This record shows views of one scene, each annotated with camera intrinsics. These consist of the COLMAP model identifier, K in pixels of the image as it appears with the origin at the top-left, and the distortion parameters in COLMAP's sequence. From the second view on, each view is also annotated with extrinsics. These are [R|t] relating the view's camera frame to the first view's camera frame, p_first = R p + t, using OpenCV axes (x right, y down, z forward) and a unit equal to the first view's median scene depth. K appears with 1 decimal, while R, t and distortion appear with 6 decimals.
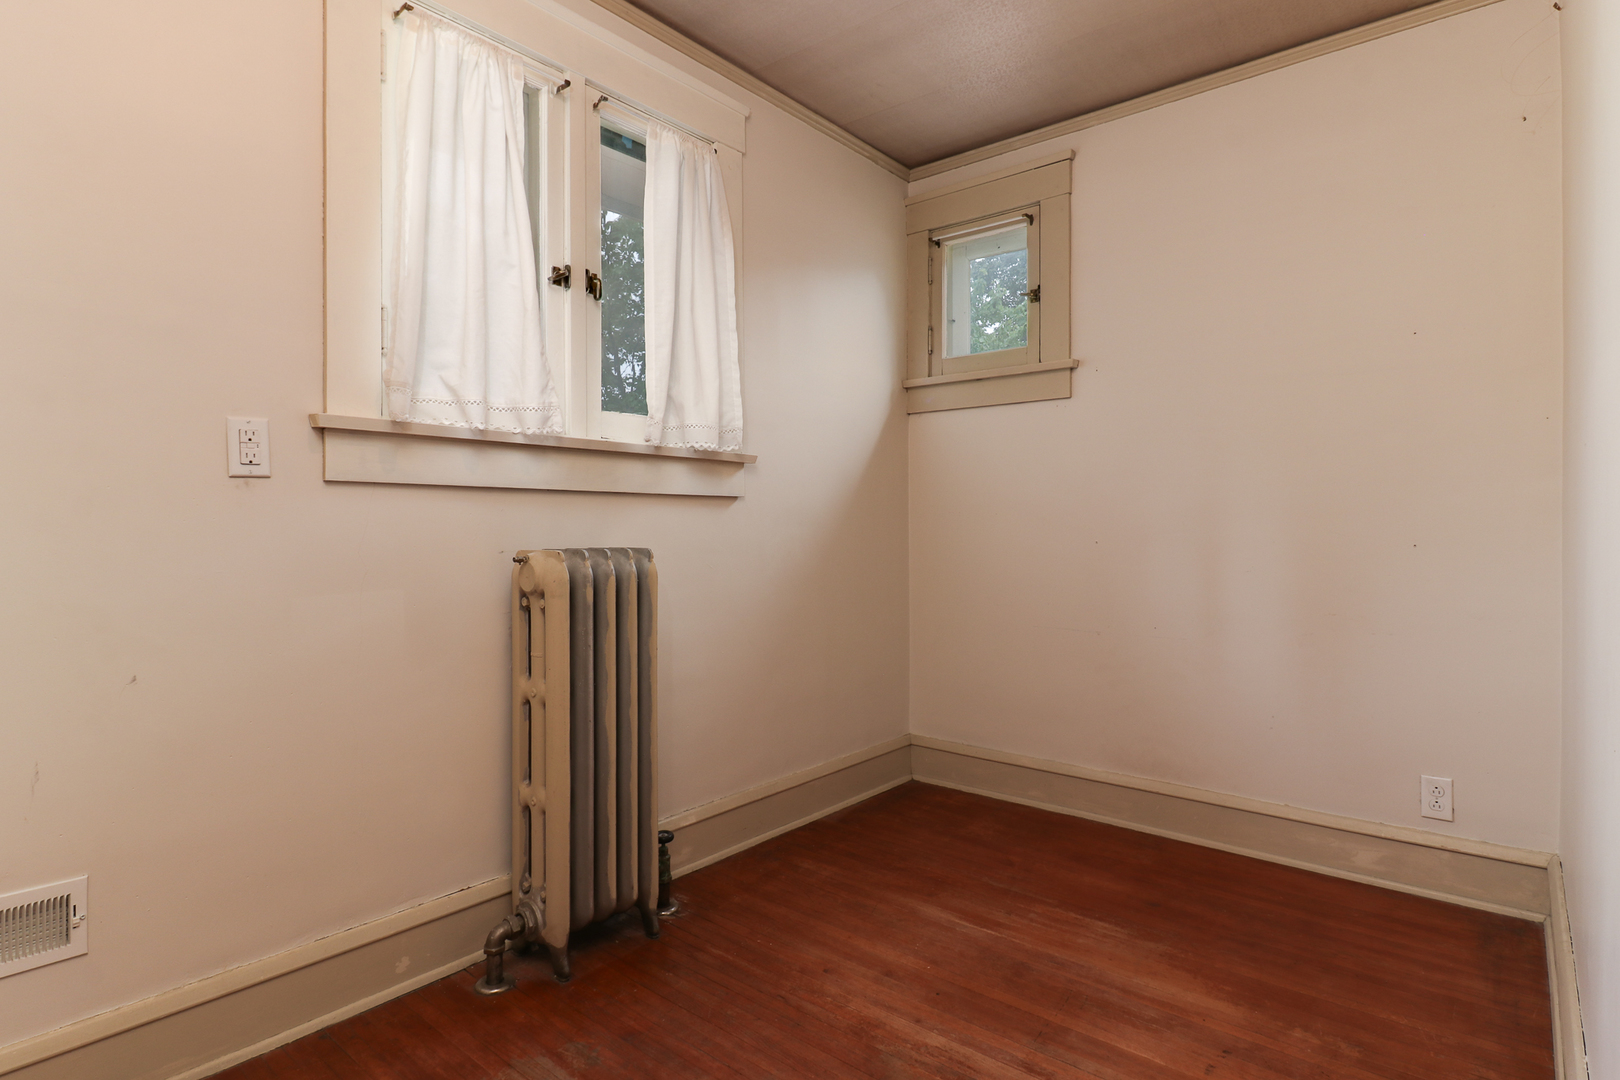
lens RADIAL K [[847.0, 0, 812.4], [0, 847.0, 524.4], [0, 0, 1]] dist [-0.001010, -0.000126]
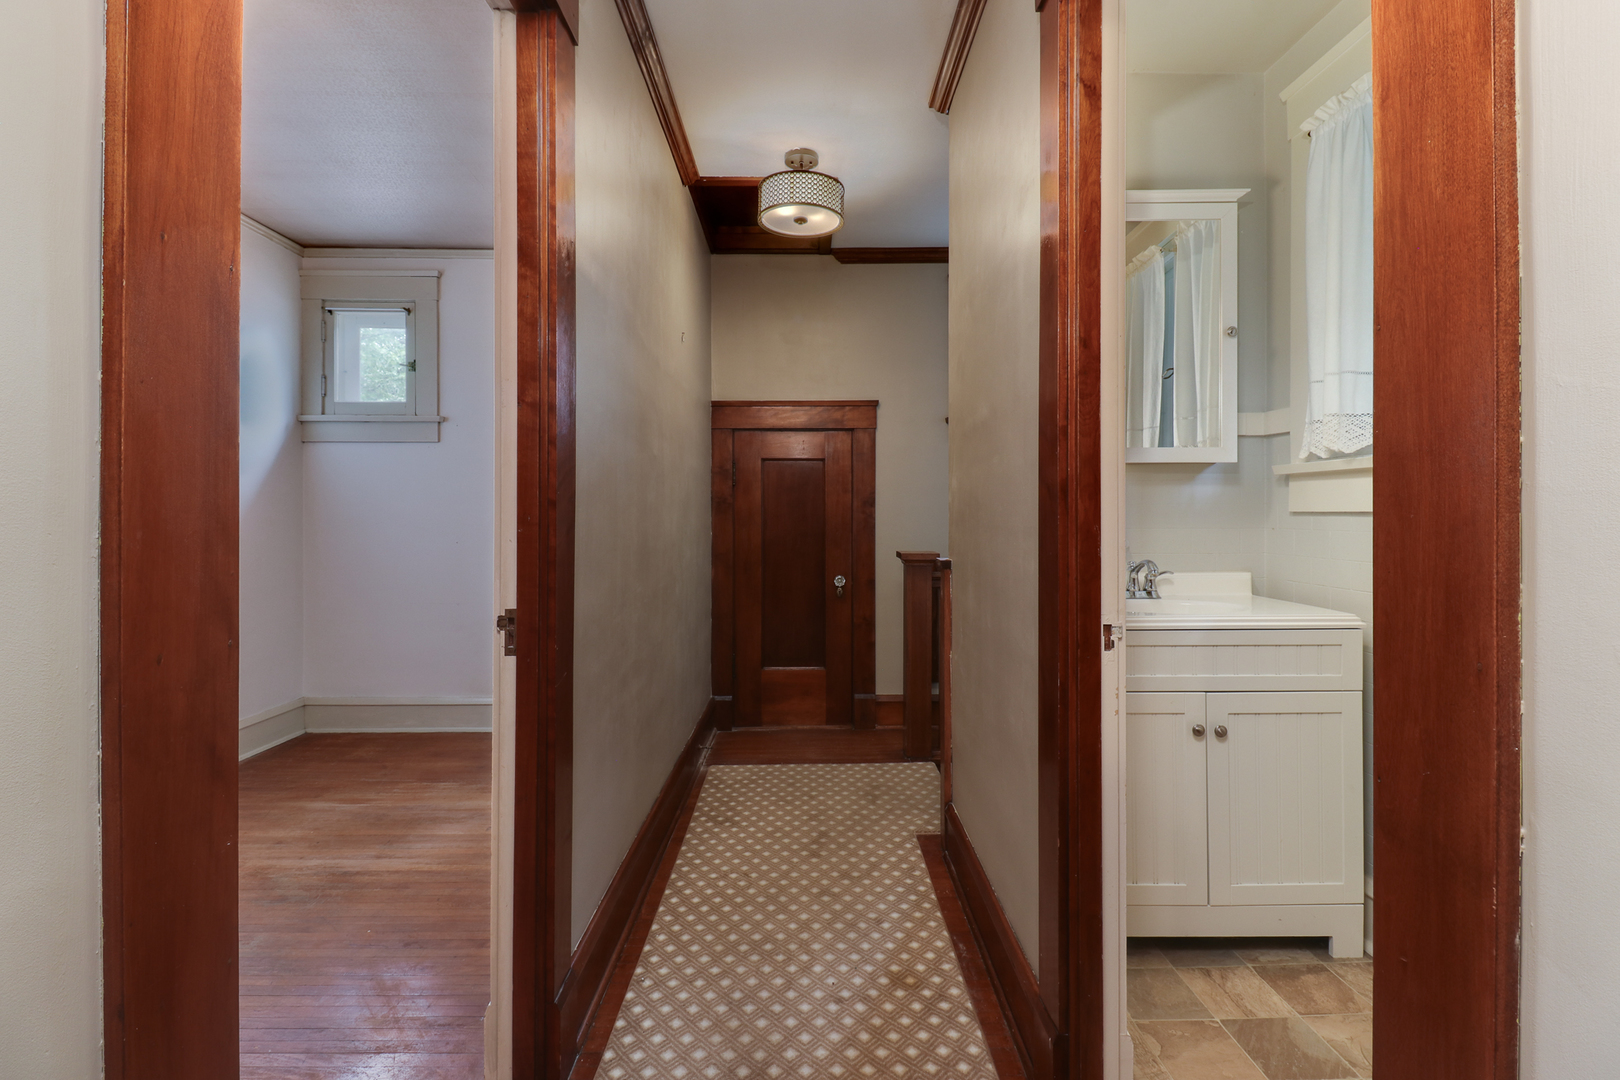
lens RADIAL K [[740.0, 0, 812.1], [0, 740.0, 513.8], [0, 0, 1]] dist [0.021367, -0.013032]
pose [[0.764448, 0.000541, 0.644685, -0.030121], [-0.000177, 1.000000, -0.000630, -0.034024], [-0.644685, 0.000368, 0.764448, -0.458119]]
